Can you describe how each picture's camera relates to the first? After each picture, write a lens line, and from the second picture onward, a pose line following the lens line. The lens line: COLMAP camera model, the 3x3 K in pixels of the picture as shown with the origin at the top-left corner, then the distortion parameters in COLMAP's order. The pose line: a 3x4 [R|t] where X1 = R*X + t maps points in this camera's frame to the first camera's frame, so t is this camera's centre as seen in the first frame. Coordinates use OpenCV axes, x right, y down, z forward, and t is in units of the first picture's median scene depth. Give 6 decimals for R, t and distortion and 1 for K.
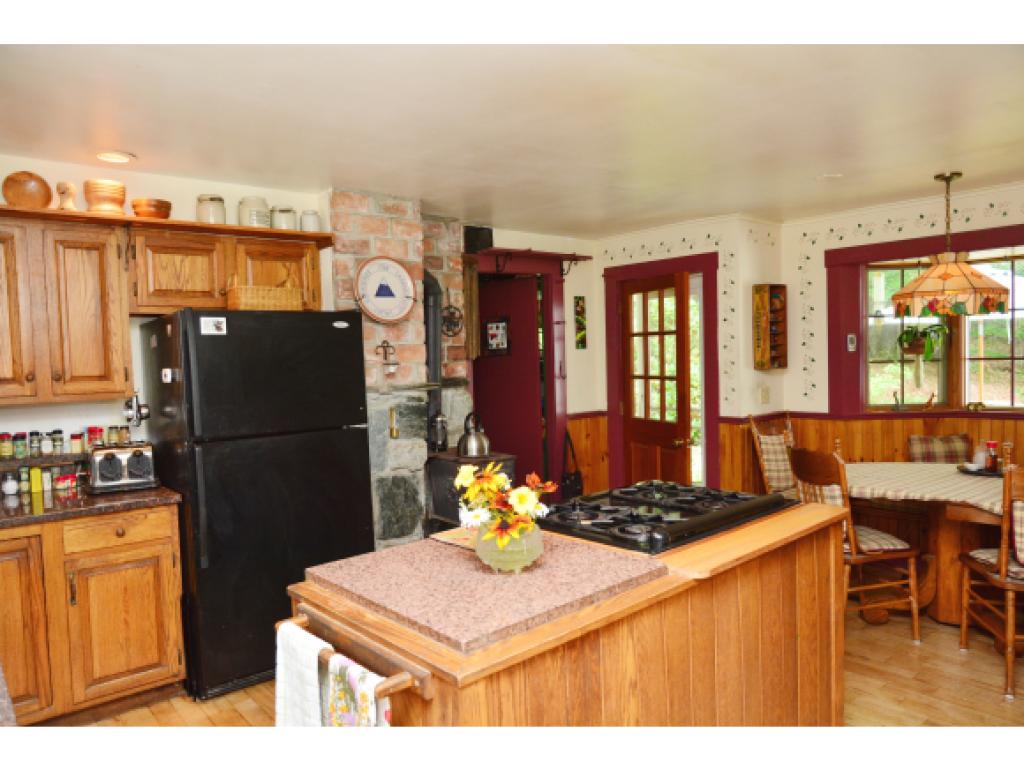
lens RADIAL K [[690.8, 0, 503.8], [0, 690.8, 388.0], [0, 0, 1]] dist [-0.035113, 0.020544]
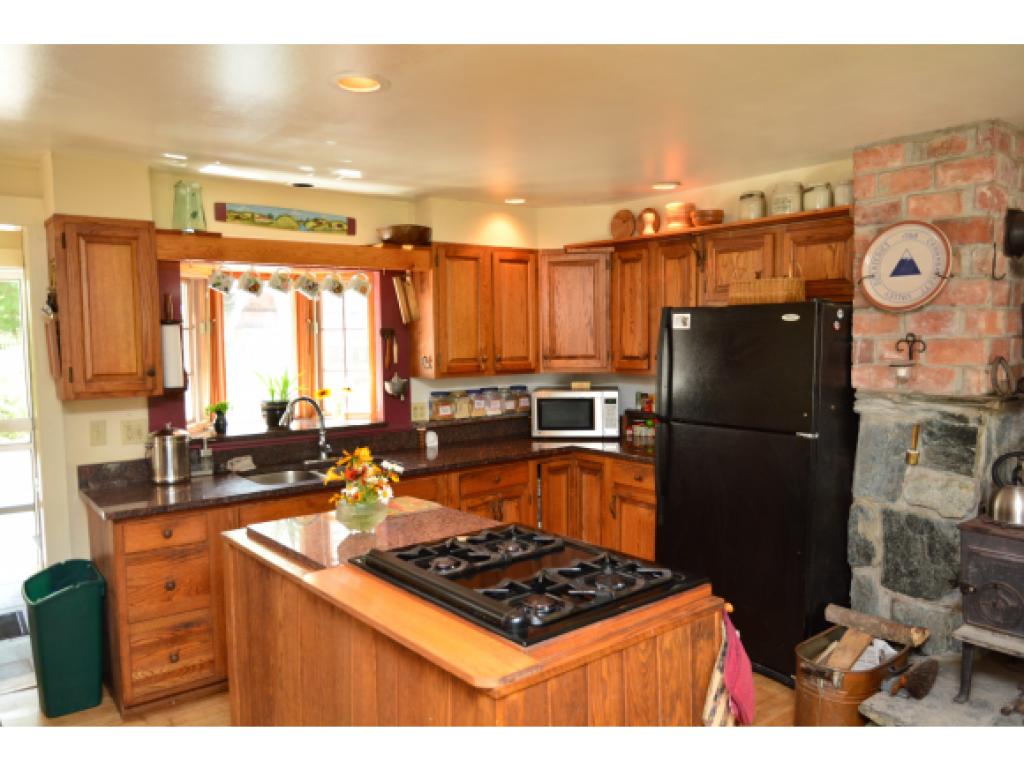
lens RADIAL K [[690.8, 0, 503.8], [0, 690.8, 388.0], [0, 0, 1]] dist [-0.035113, 0.020544]
pose [[0.005901, 0.106755, -0.994268, 0.540482], [-0.037799, 0.993598, 0.106459, -0.068074], [0.999268, 0.036954, 0.009898, 0.523101]]
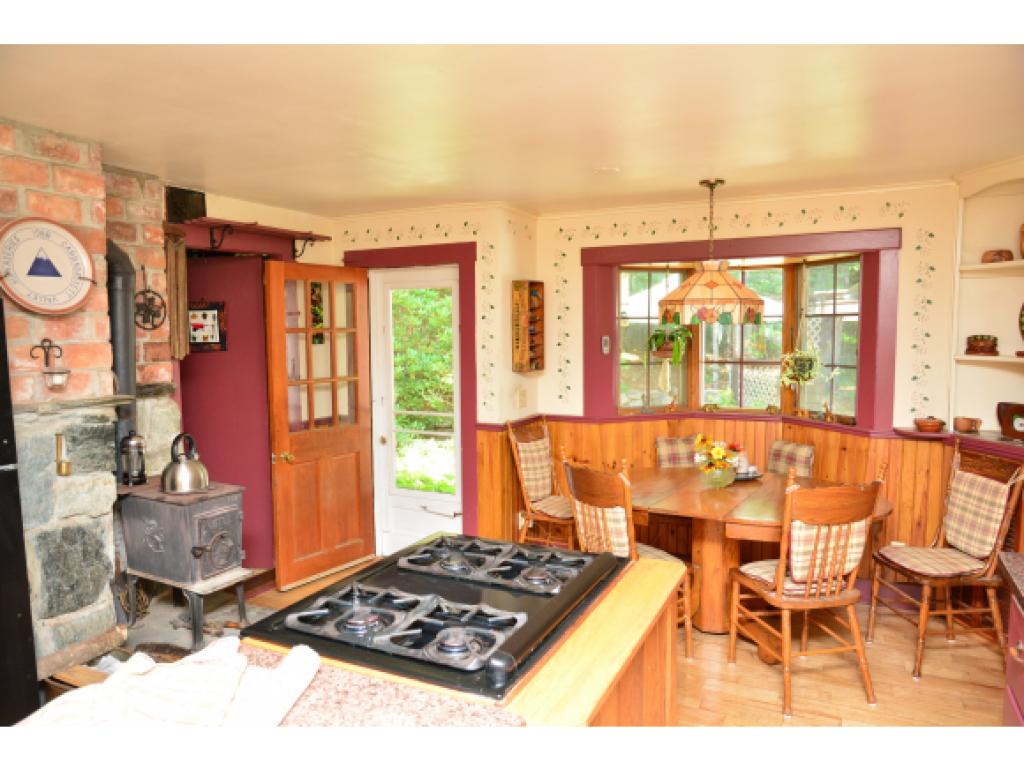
lens RADIAL K [[690.8, 0, 503.8], [0, 690.8, 388.0], [0, 0, 1]] dist [-0.035113, 0.020544]
pose [[0.918933, -0.012236, 0.394223, -0.017215], [0.001620, 0.999627, 0.027250, -0.034330], [-0.394410, -0.024403, 0.918611, 0.165097]]
